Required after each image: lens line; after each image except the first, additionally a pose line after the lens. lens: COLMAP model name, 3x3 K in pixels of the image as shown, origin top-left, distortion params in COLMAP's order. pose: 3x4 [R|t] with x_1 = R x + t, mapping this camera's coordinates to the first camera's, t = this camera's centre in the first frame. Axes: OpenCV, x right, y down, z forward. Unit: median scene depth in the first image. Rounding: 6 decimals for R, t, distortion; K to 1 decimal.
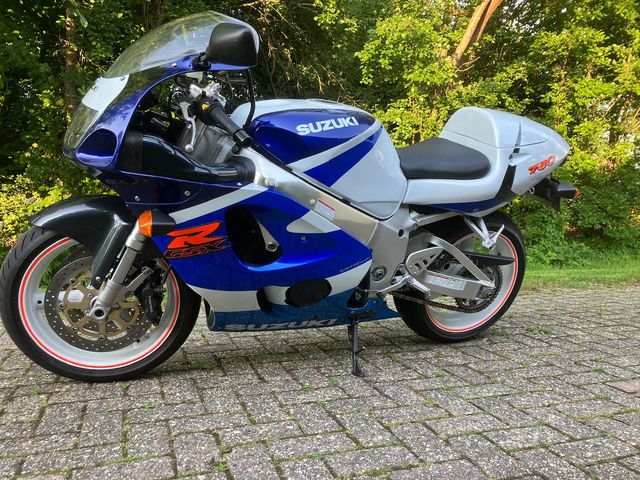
lens RADIAL K [[523.9, 0, 320.9], [0, 523.9, 223.7], [0, 0, 1]] dist [-0.000561, -0.002780]
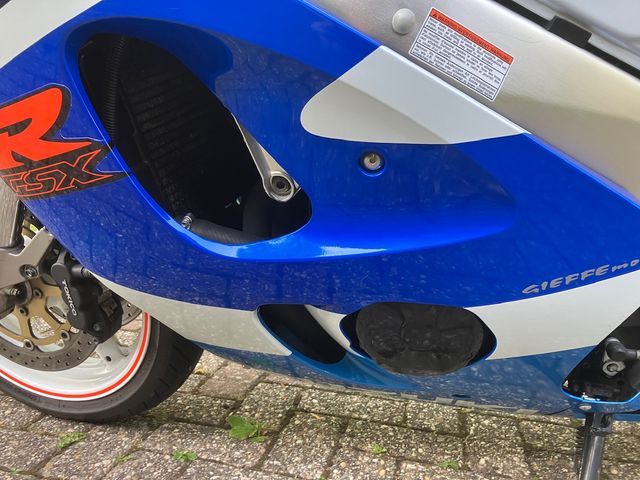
lens RADIAL K [[534.5, 0, 333.7], [0, 534.5, 239.1], [0, 0, 1]] dist [0.017601, -0.013029]
pose [[0.851535, 0.108339, -0.512982, 0.097877], [-0.051540, 0.990976, 0.123733, 0.033473], [0.521758, -0.078924, 0.849435, 0.730216]]
